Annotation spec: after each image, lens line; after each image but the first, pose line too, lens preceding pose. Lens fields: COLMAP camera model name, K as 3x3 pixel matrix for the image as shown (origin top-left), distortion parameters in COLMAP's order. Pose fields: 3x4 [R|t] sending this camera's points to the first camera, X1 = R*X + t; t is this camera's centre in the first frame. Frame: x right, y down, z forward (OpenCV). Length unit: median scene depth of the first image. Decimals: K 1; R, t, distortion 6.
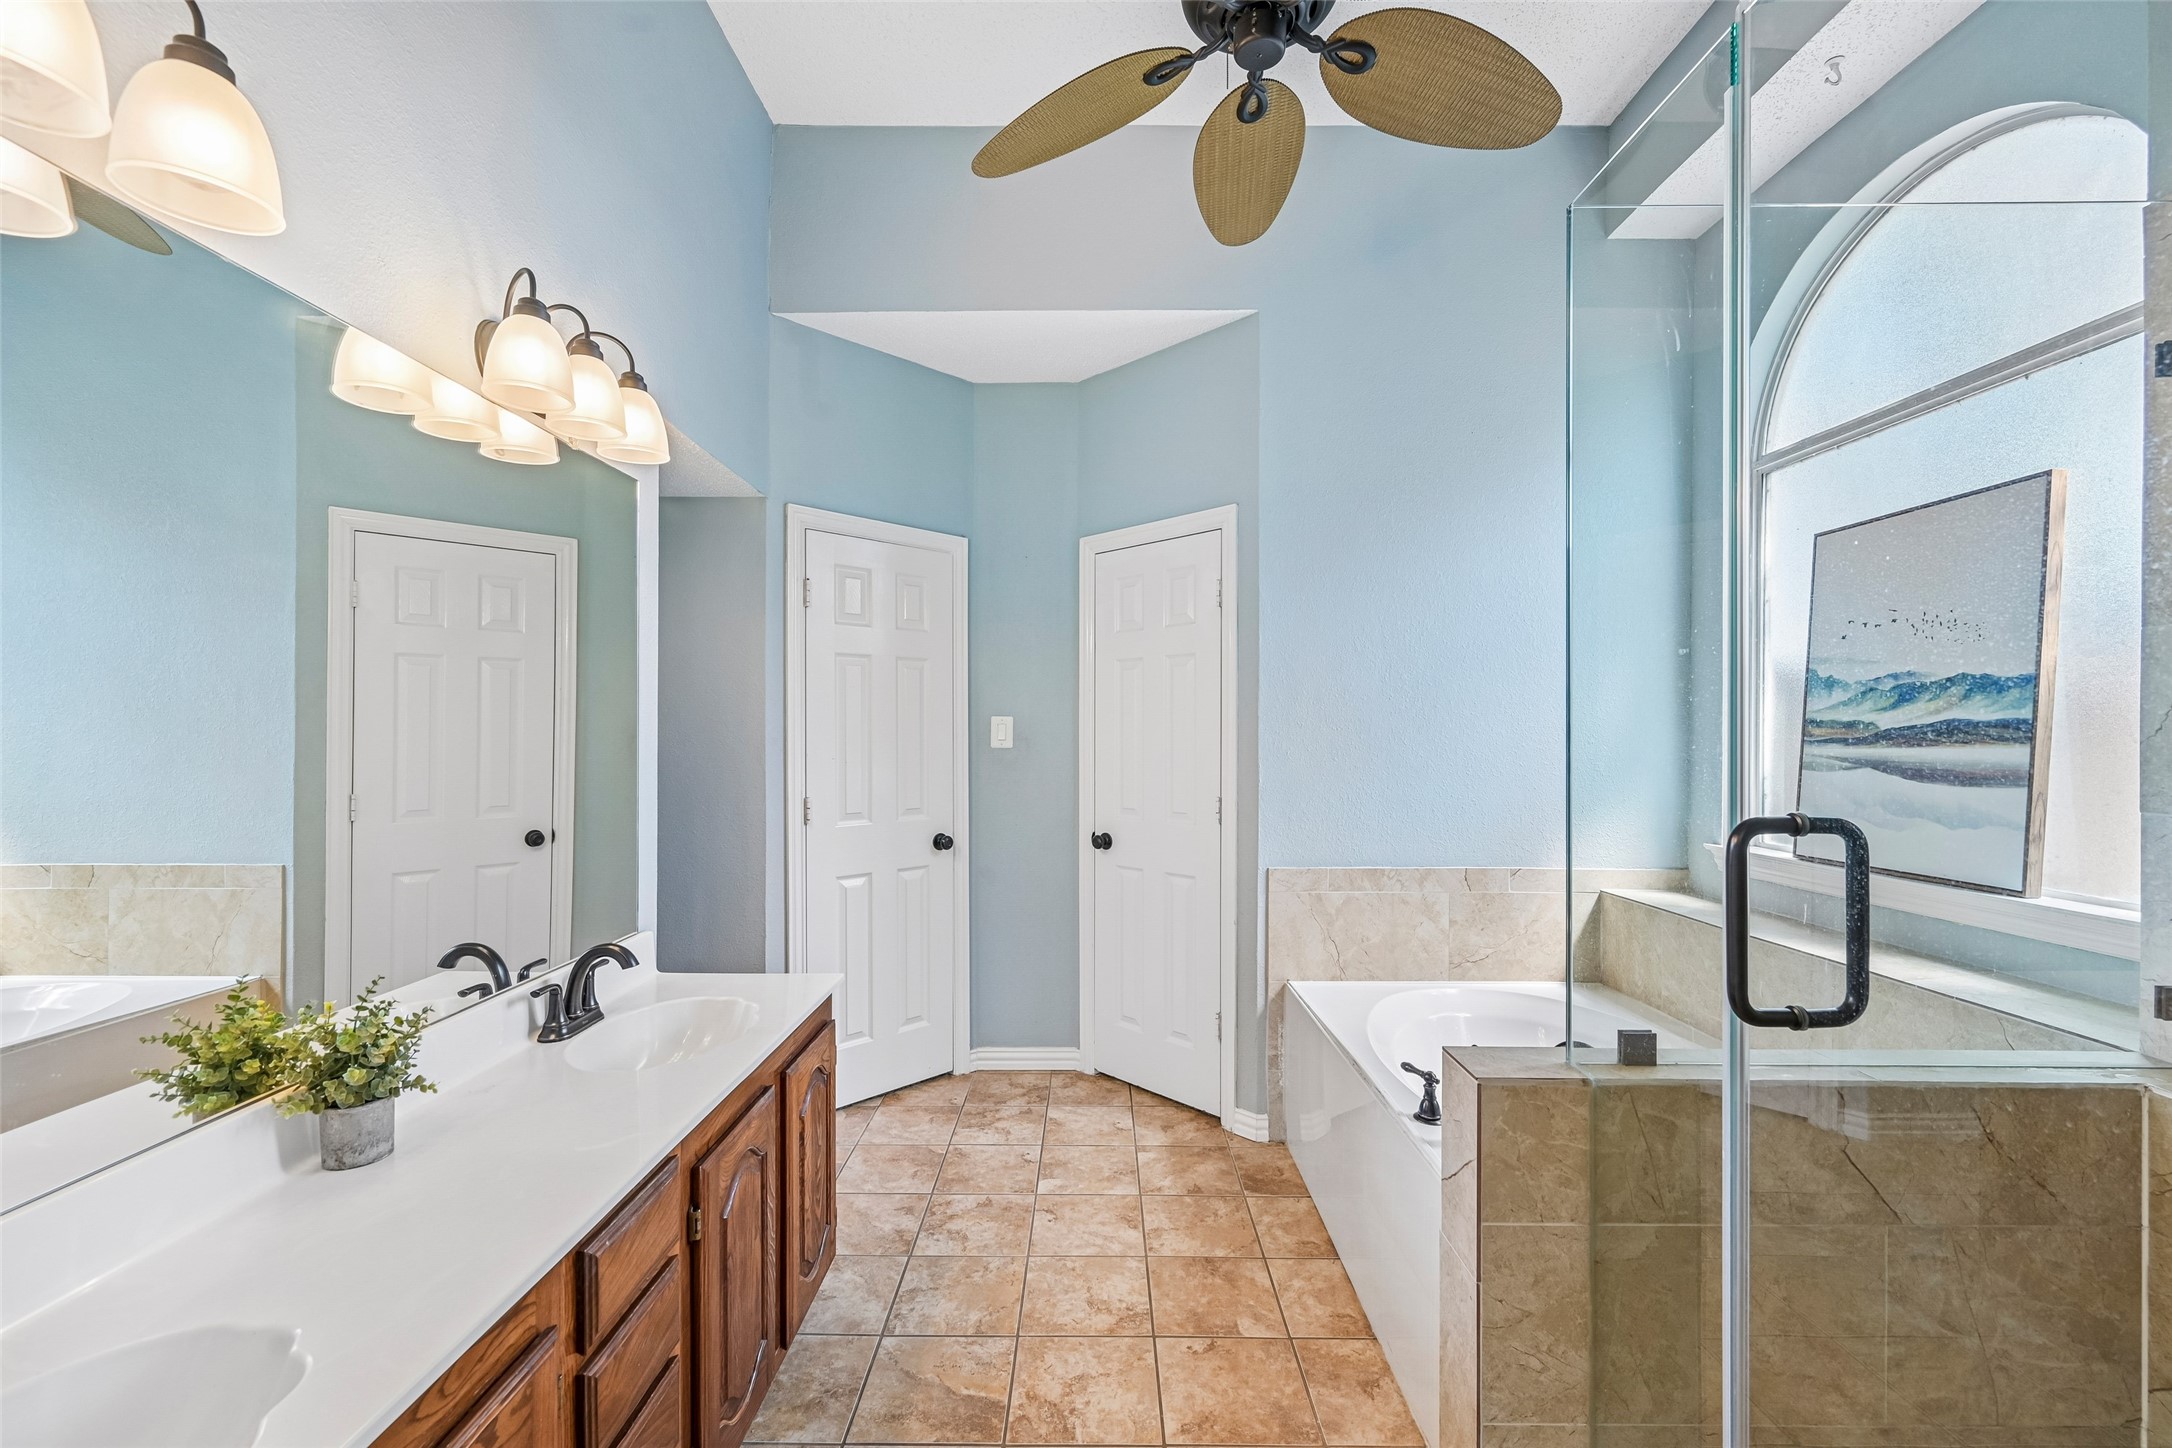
lens RADIAL K [[939.9, 0, 1084.3], [0, 939.9, 733.0], [0, 0, 1]] dist [0.001488, 0.000072]
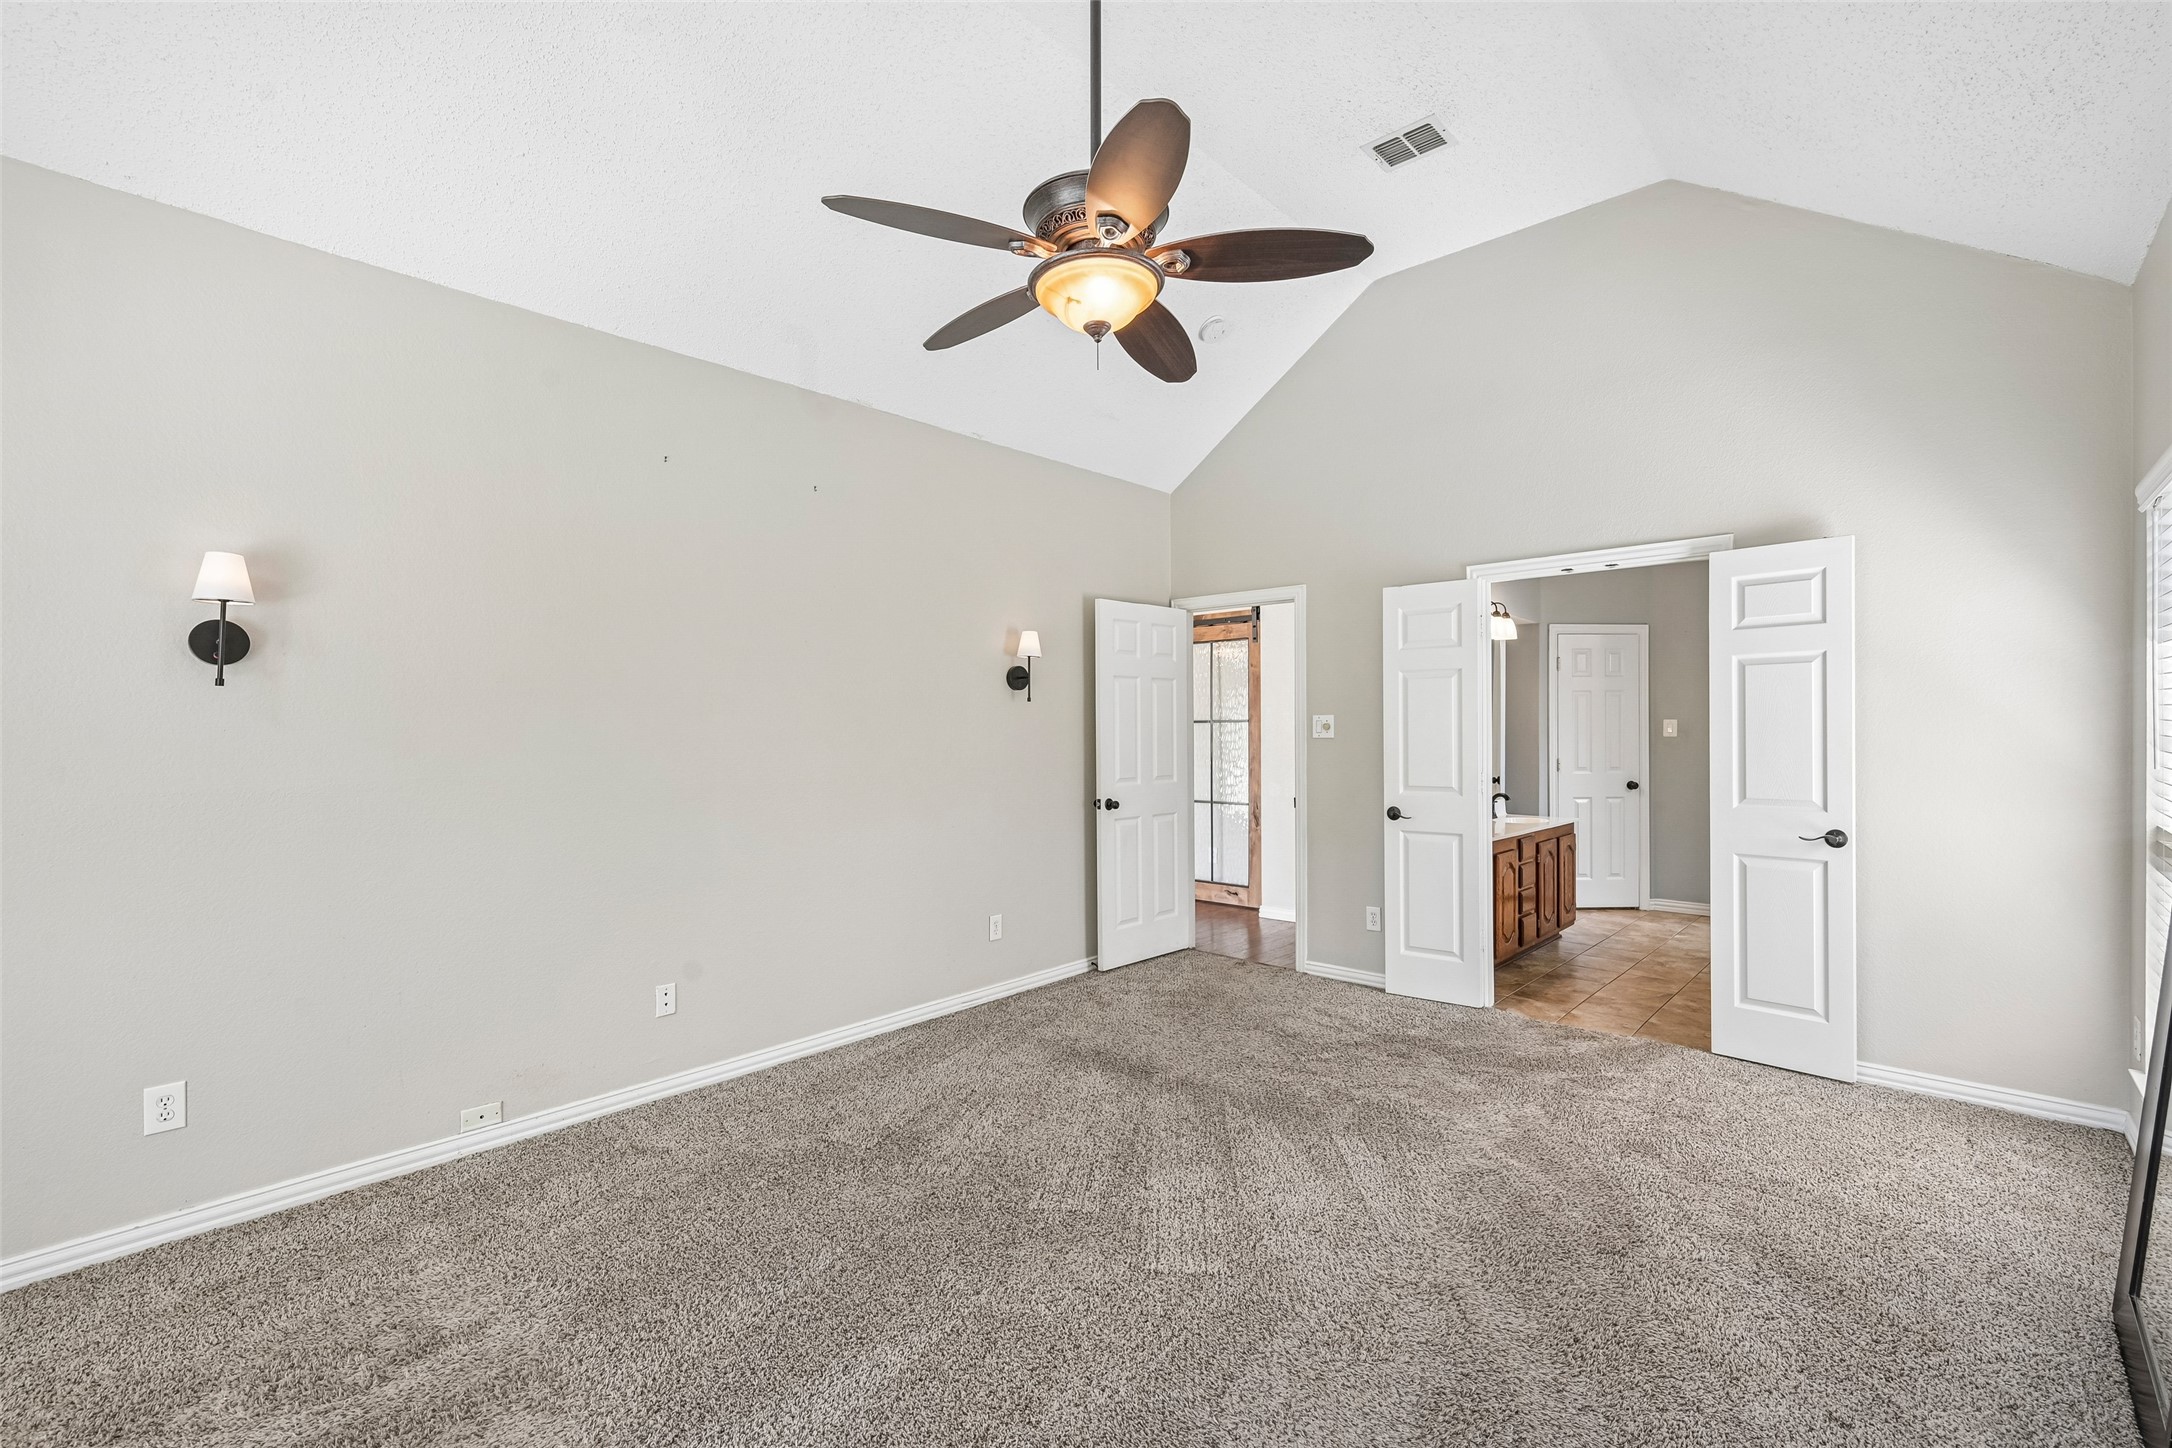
lens RADIAL K [[939.9, 0, 1080.6], [0, 939.9, 735.6], [0, 0, 1]] dist [0.001488, 0.000072]
pose [[0.747524, 0.000826, -0.664234, 0.302046], [0.000342, 0.999999, 0.001629, 0.011233], [0.664234, -0.001445, 0.747523, -1.271945]]
